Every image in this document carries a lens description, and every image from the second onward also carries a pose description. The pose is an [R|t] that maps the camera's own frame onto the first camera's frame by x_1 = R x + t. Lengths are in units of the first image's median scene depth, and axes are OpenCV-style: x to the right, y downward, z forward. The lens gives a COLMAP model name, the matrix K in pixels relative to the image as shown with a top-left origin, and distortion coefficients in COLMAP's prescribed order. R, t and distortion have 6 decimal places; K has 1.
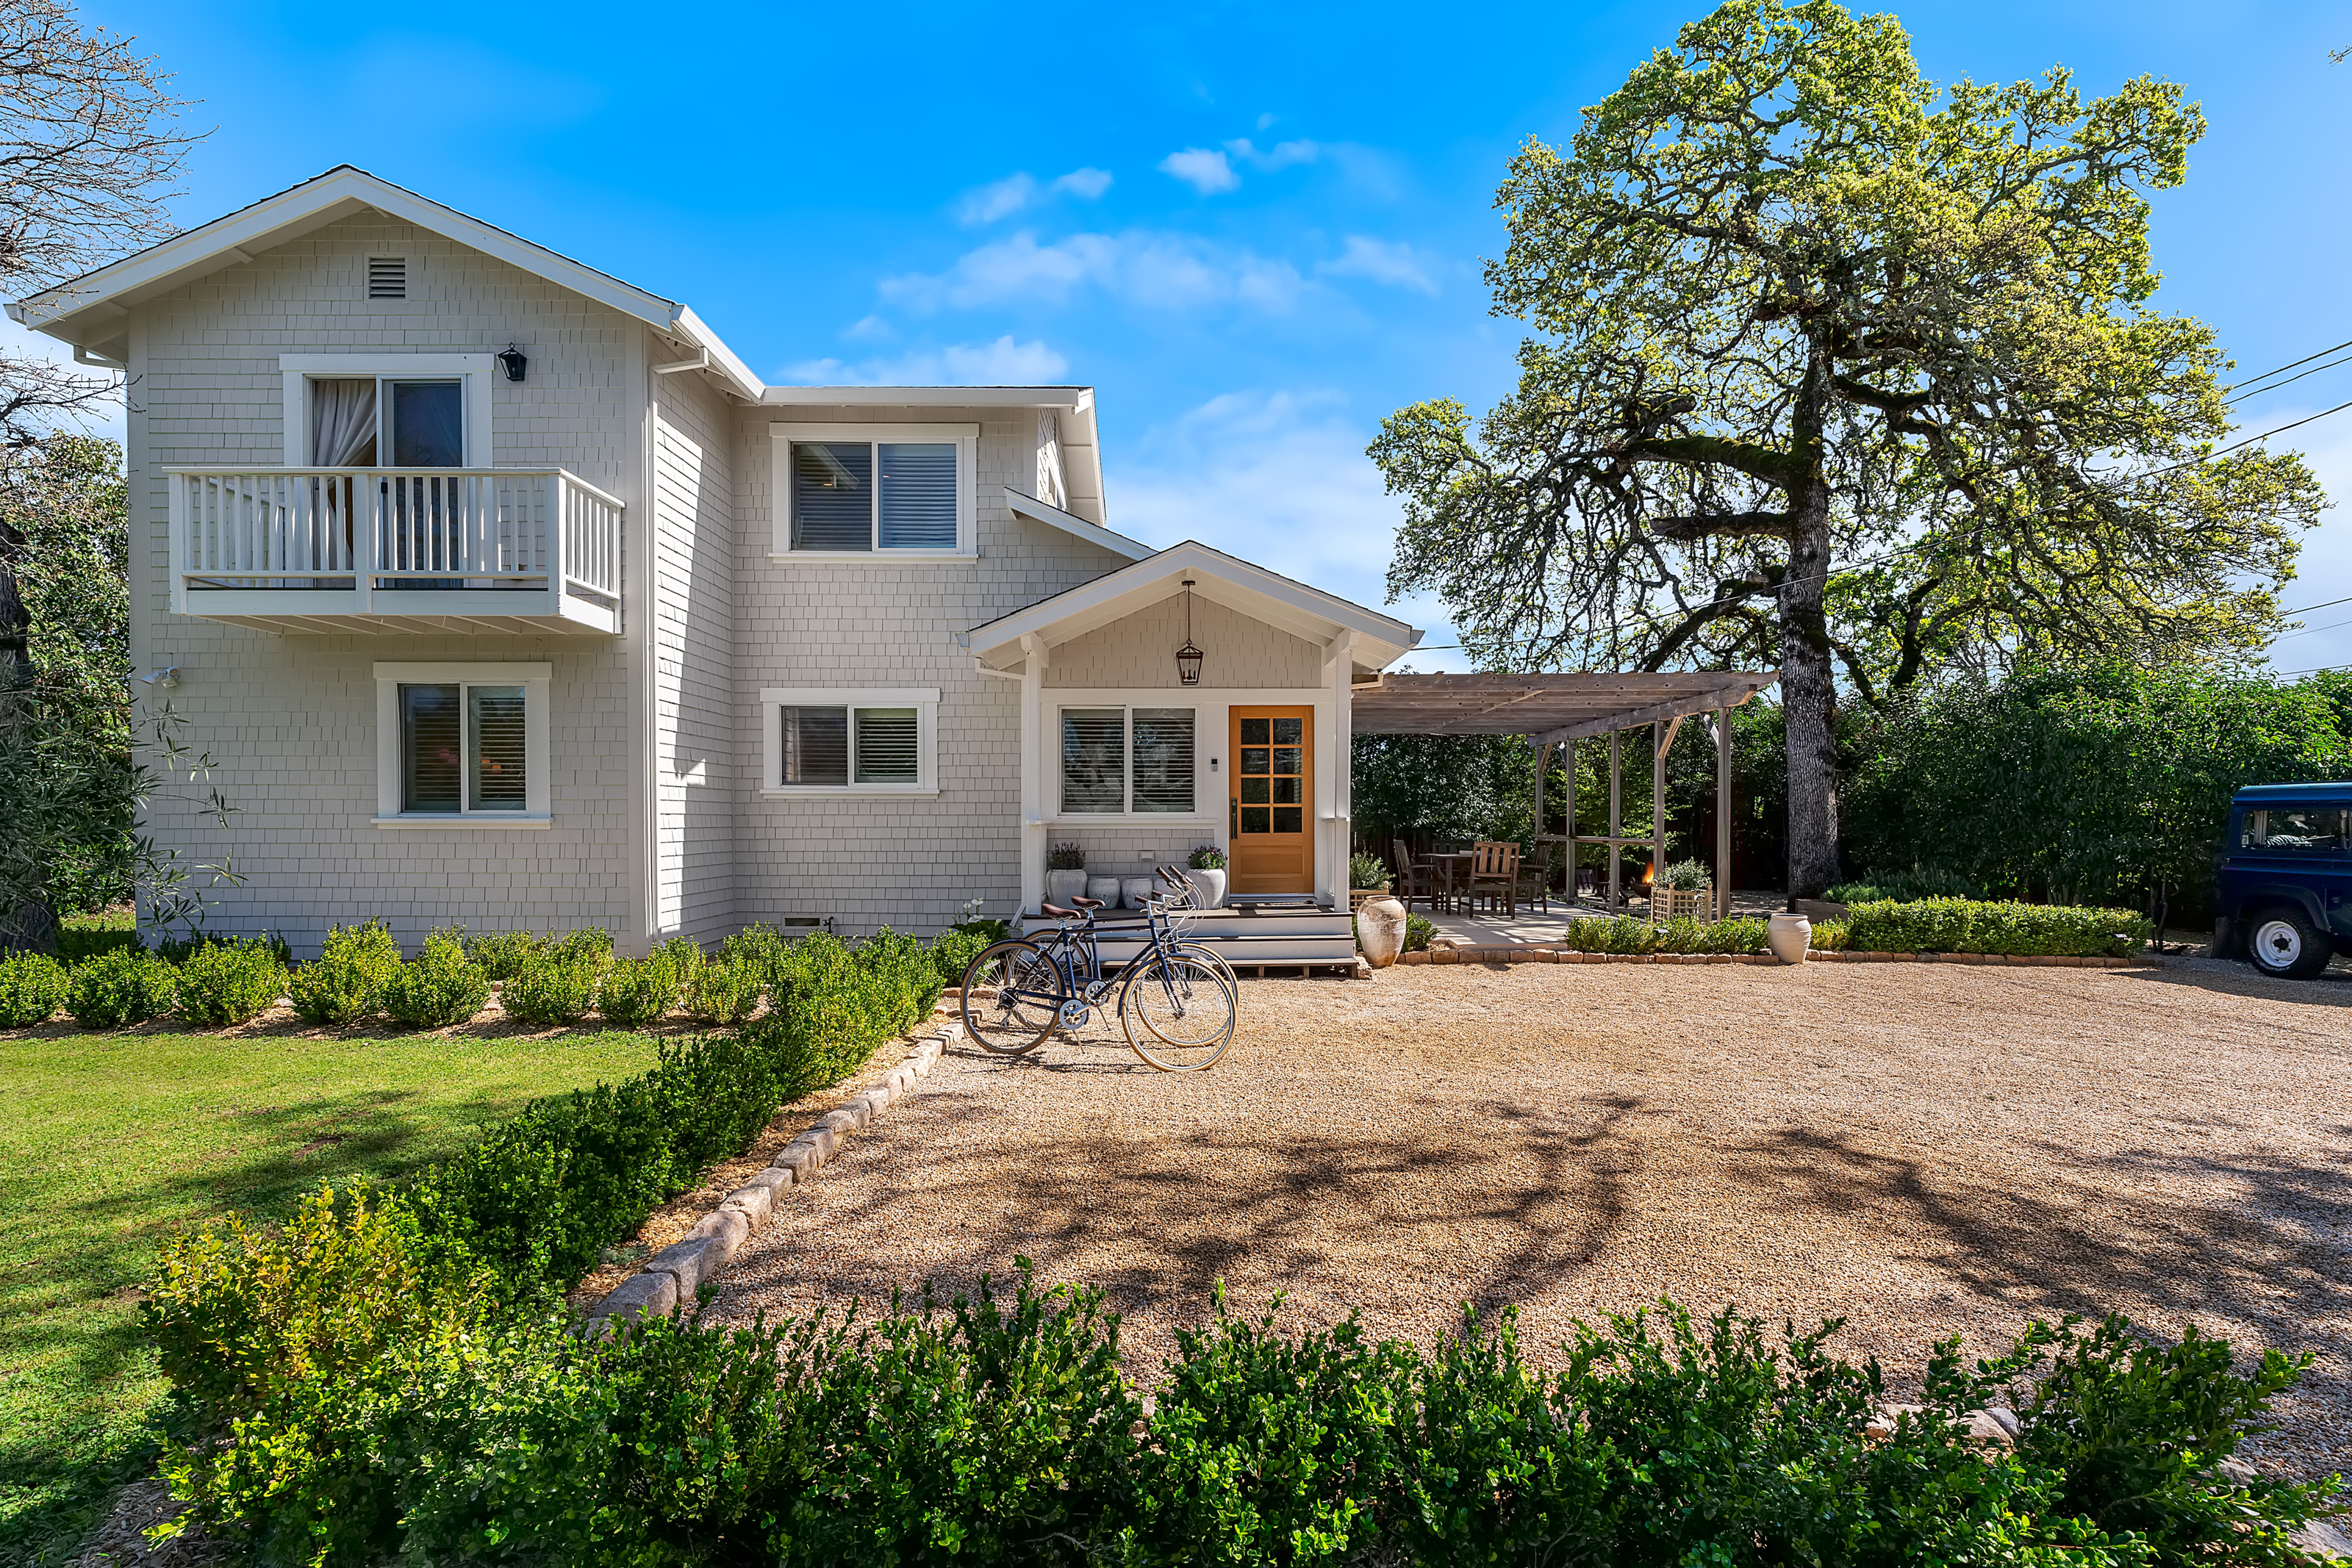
lens RADIAL K [[1064.0, 0, 1189.1], [0, 1064.0, 823.0], [0, 0, 1]] dist [-0.009194, 0.003622]
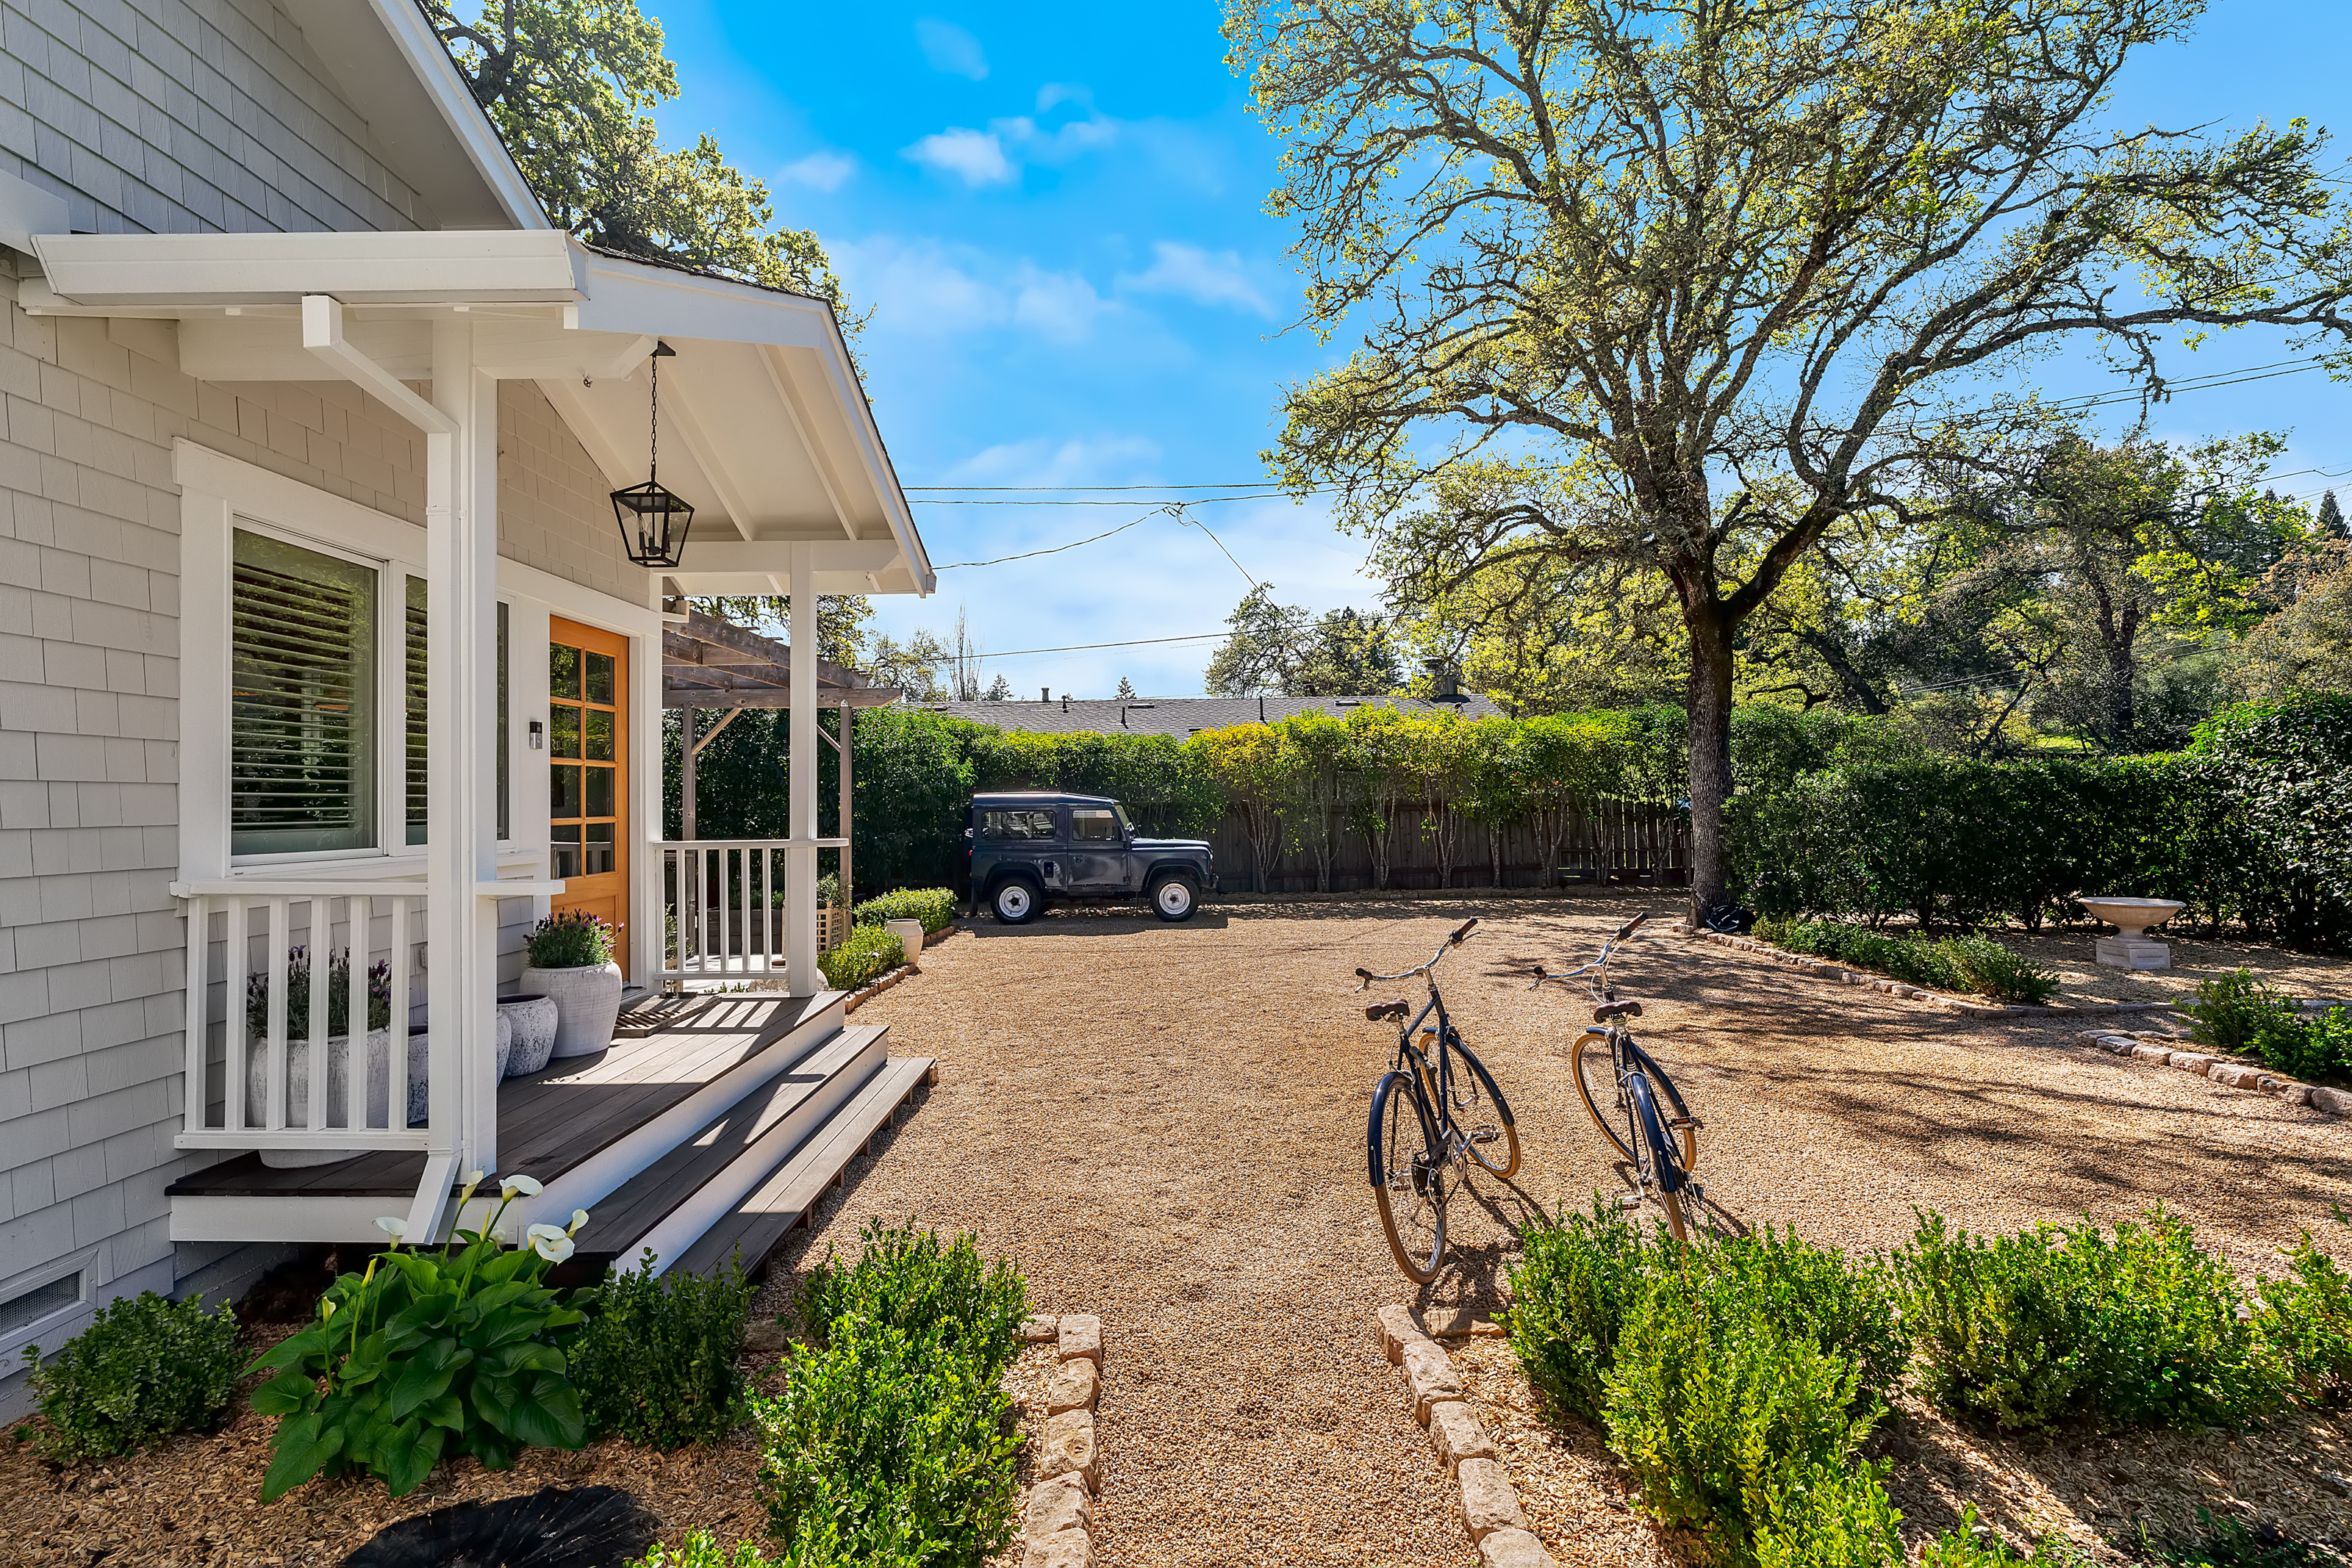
lens RADIAL K [[1064.0, 0, 1163.3], [0, 1064.0, 778.1], [0, 0, 1]] dist [-0.009194, 0.003622]
pose [[0.002525, 0.022029, 0.999754, -0.303647], [0.008939, 0.999717, -0.022051, -0.016544], [-0.999957, 0.008992, 0.002327, 0.509031]]
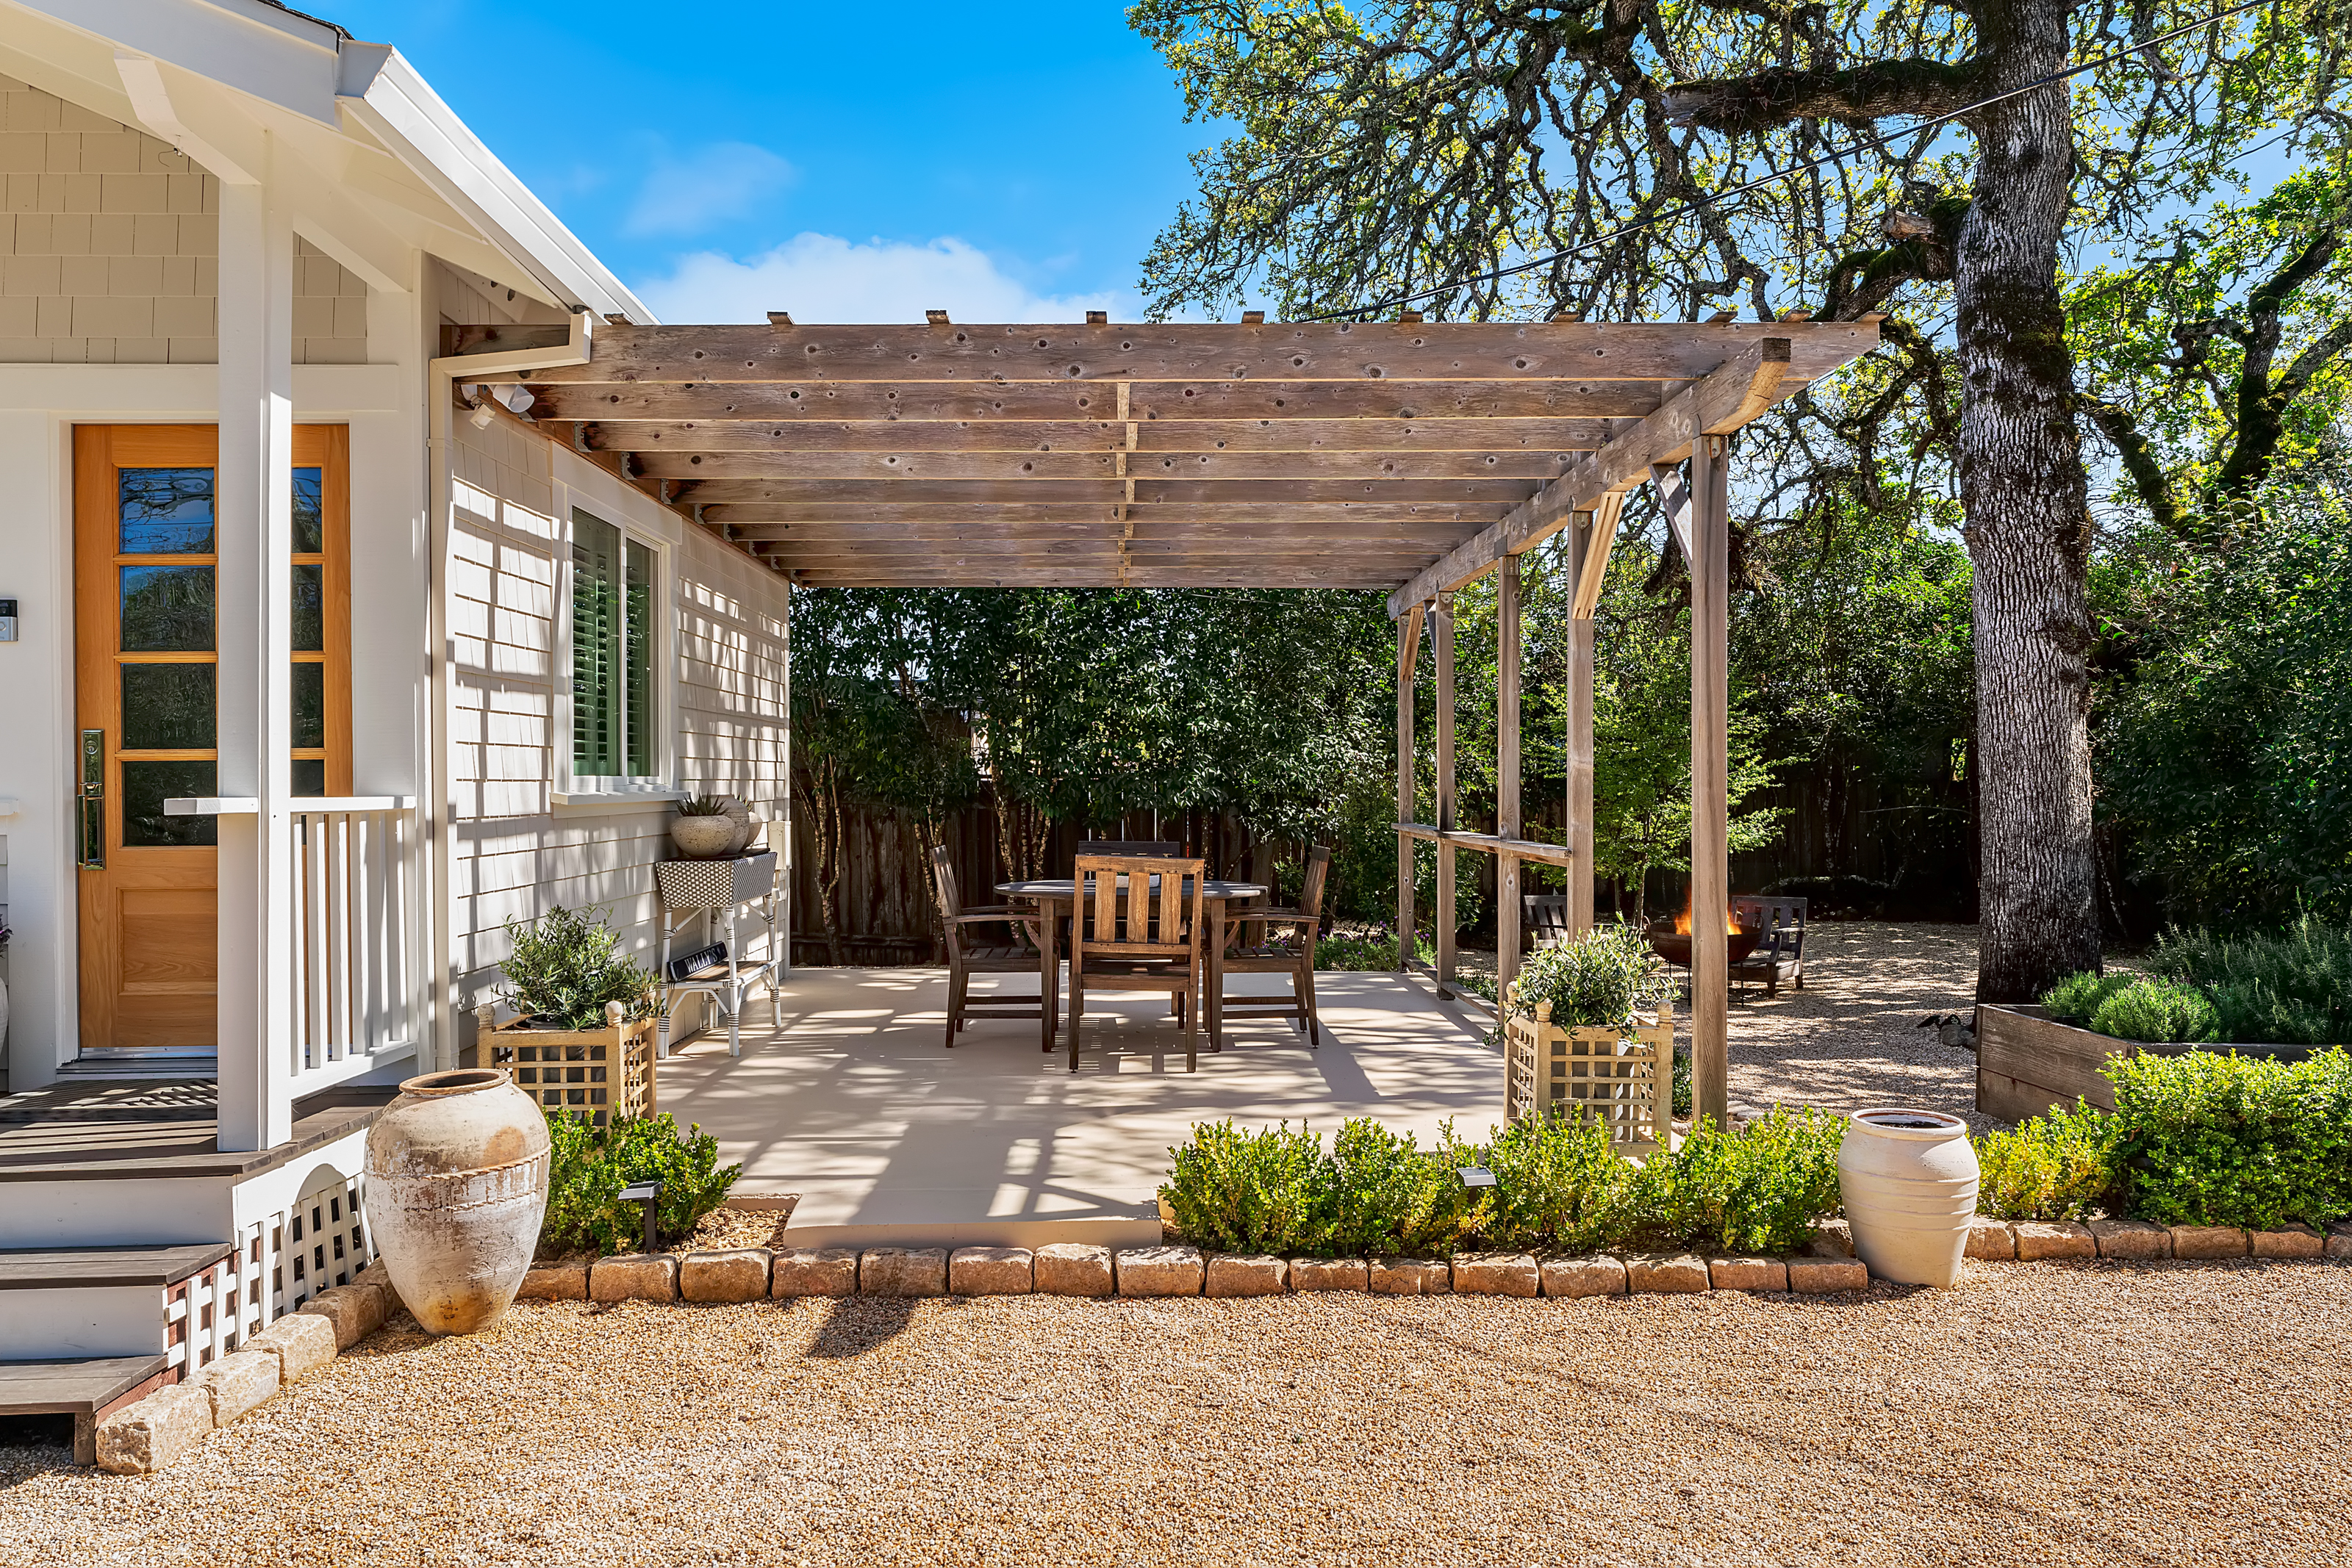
lens RADIAL K [[1650.9, 0, 1168.6], [0, 1650.9, 782.8], [0, 0, 1]] dist [-0.001440, -0.003421]
pose [[0.999639, -0.003011, 0.026703, 0.232191], [0.003096, 0.999990, -0.003134, -0.004243], [-0.026693, 0.003215, 0.999639, 0.363896]]
